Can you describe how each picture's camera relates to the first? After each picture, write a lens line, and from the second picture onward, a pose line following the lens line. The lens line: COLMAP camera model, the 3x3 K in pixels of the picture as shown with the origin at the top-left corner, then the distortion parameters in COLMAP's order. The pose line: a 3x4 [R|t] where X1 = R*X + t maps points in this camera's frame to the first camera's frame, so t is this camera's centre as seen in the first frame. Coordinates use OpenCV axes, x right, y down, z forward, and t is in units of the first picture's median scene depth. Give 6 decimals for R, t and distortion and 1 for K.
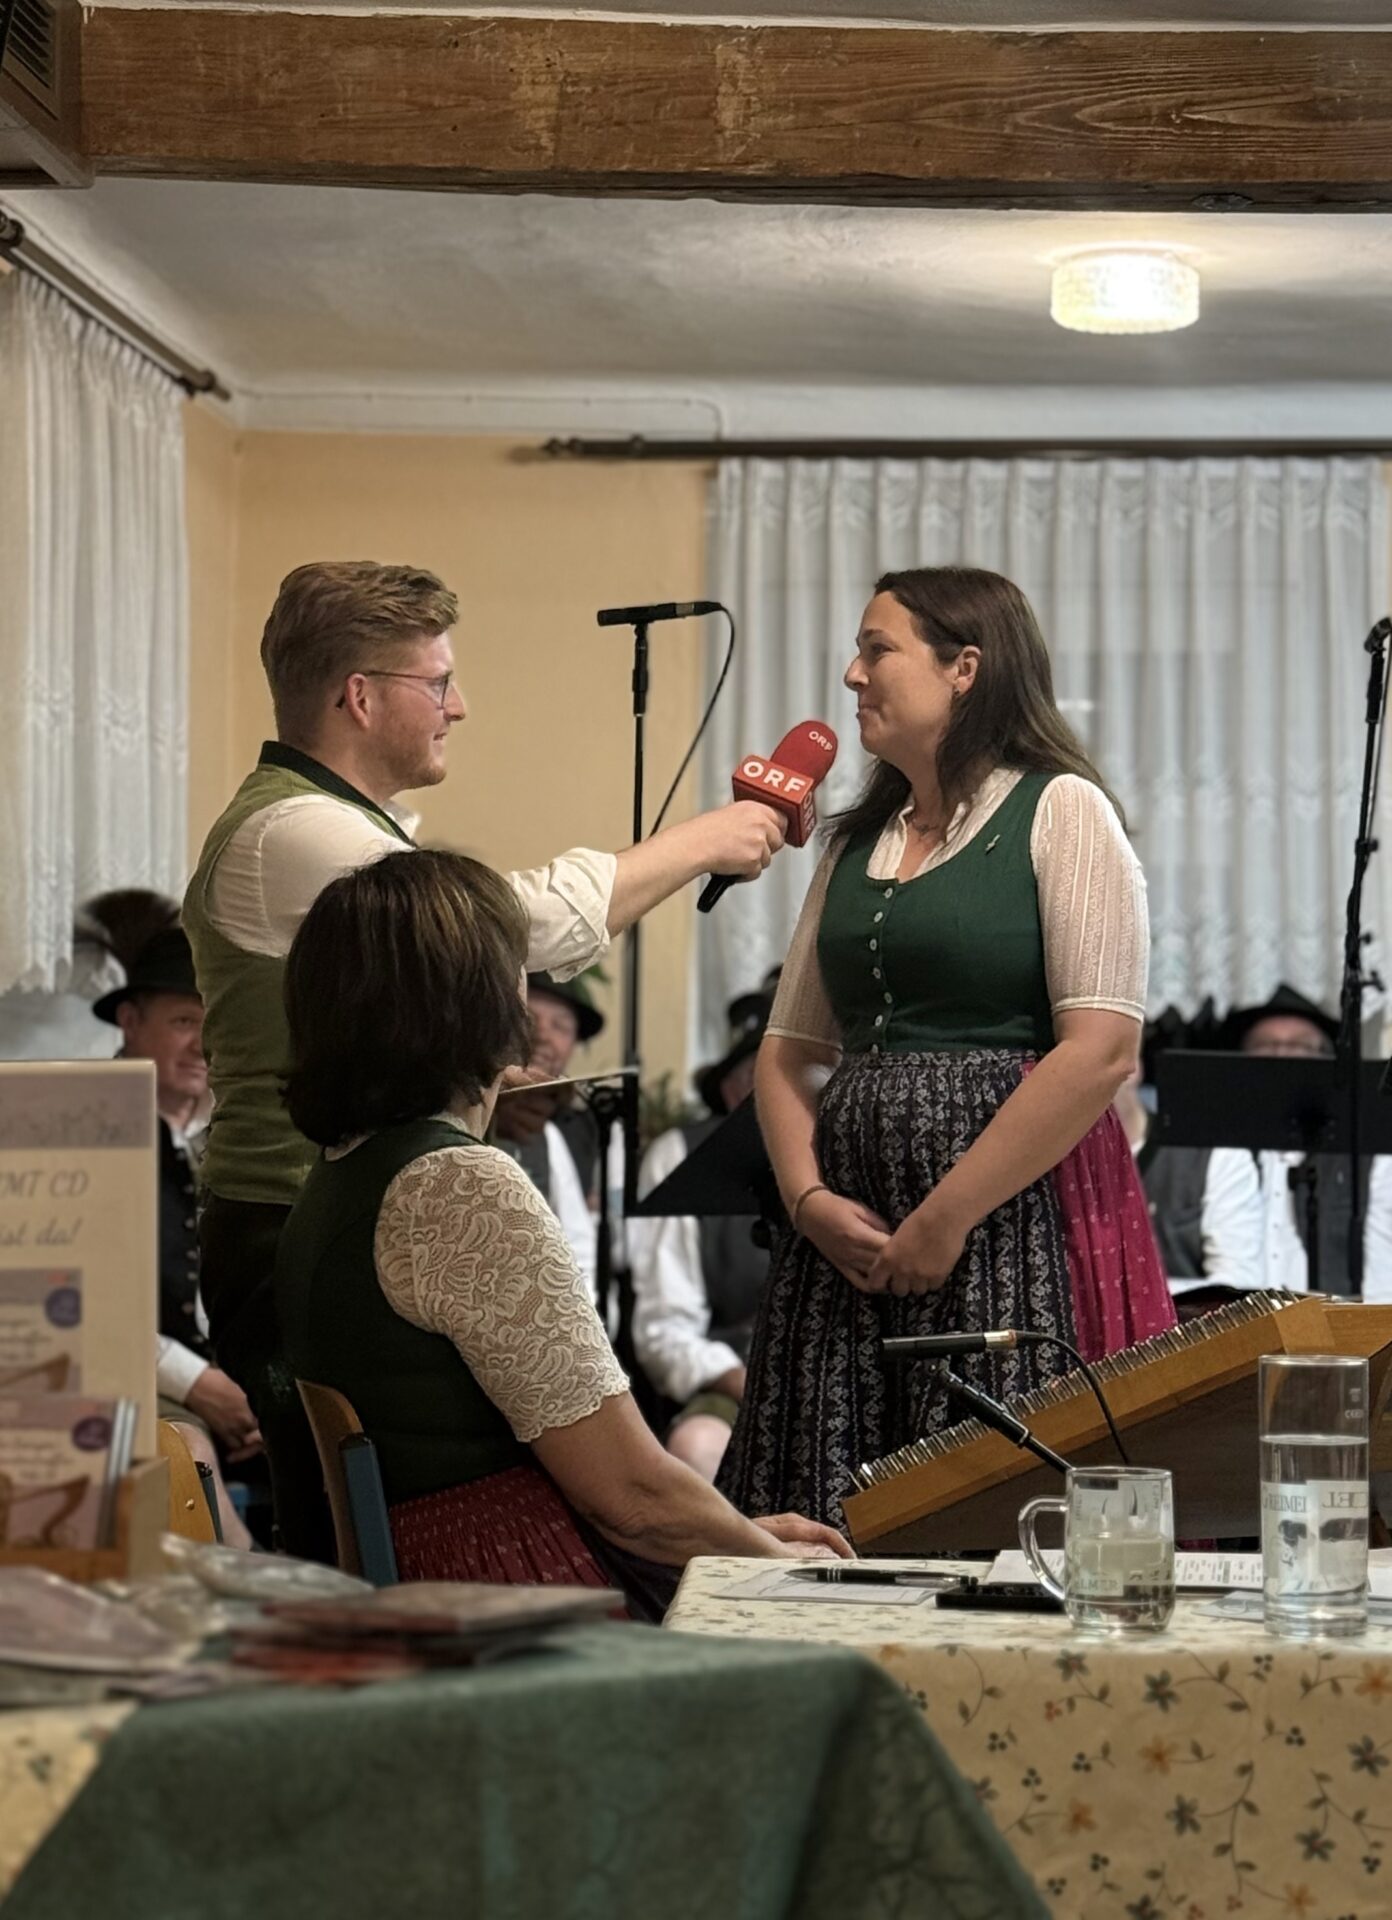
lens RADIAL K [[4700.9, 0, 696.6], [0, 4700.9, 855.2], [0, 0, 1]] dist [0.220427, -1.430995]
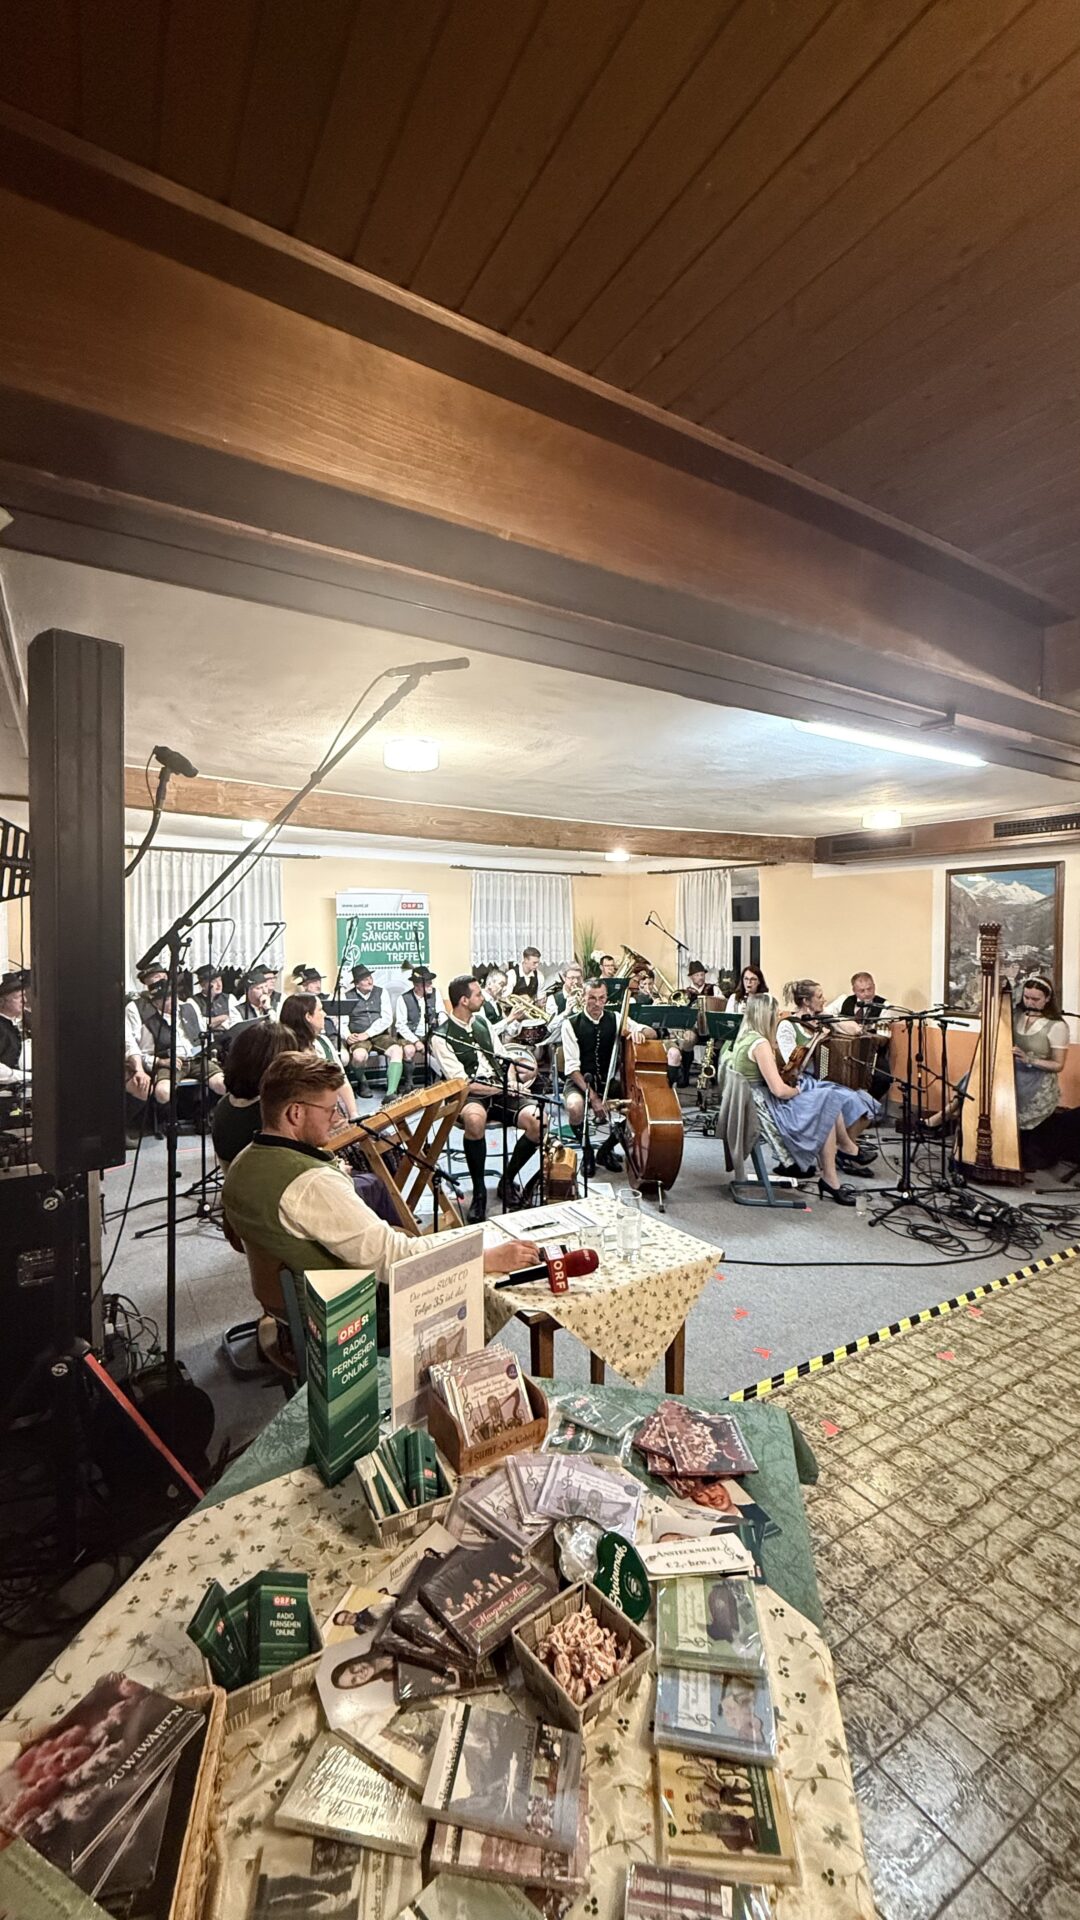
lens RADIAL K [[766.4, 0, 540.0], [0, 766.4, 960.0], [0, 0, 1]] dist [-0.002071, -0.000012]
pose [[0.812603, -0.023584, 0.582341, -0.168872], [-0.032084, 0.995856, 0.085102, -0.081149], [-0.581934, -0.087838, 0.808478, 0.252476]]
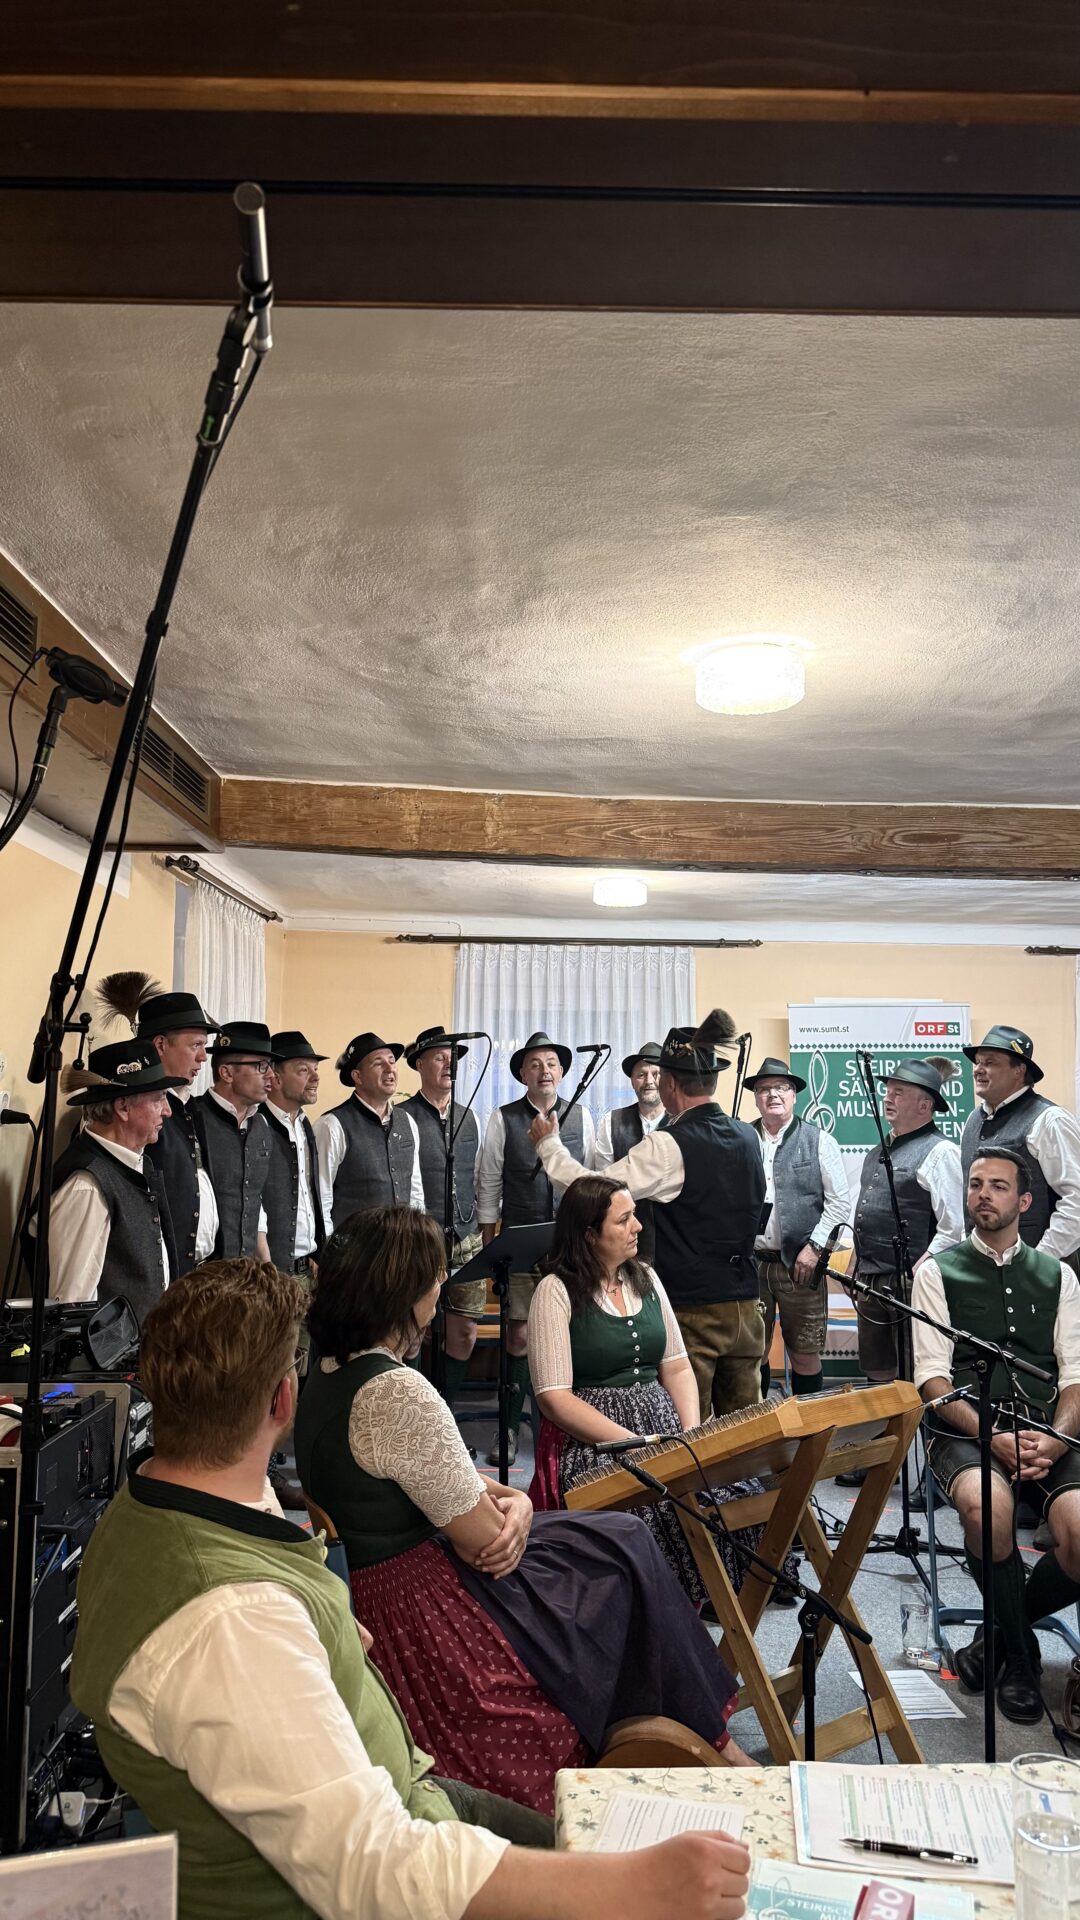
lens RADIAL K [[1348.0, 0, 541.1], [0, 1348.0, 983.6], [0, 0, 1]] dist [0.191996, -0.382542]
pose [[0.995884, 0.010166, 0.090062, -0.029458], [-0.007568, 0.999547, -0.029142, -0.056701], [-0.090318, 0.028340, 0.995510, 0.302427]]
